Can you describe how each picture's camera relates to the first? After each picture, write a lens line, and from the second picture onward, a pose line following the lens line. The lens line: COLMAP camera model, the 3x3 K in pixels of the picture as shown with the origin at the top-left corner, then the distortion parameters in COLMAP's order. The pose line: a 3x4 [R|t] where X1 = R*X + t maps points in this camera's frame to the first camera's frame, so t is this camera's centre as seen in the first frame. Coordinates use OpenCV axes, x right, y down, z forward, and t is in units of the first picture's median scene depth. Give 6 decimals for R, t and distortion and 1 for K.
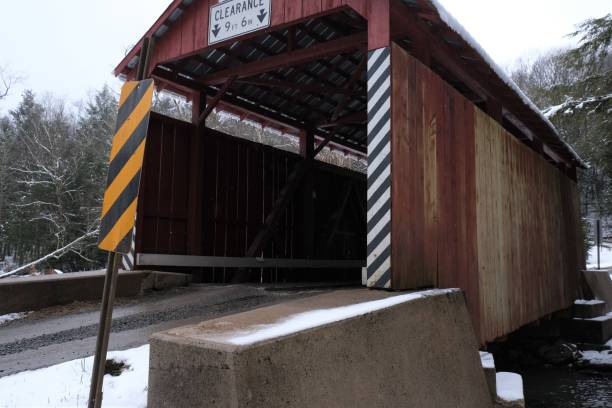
lens RADIAL K [[538.7, 0, 313.6], [0, 538.7, 206.3], [0, 0, 1]] dist [-0.005148, -0.002148]
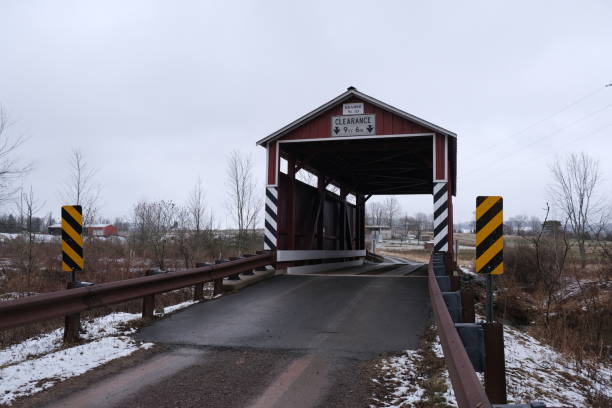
lens RADIAL K [[538.7, 0, 313.6], [0, 538.7, 206.3], [0, 0, 1]] dist [-0.005148, -0.002148]
pose [[0.932878, 0.018706, 0.359707, -0.920571], [-0.026770, 0.999489, 0.017450, -0.105284], [-0.359197, -0.025908, 0.932902, -0.676366]]
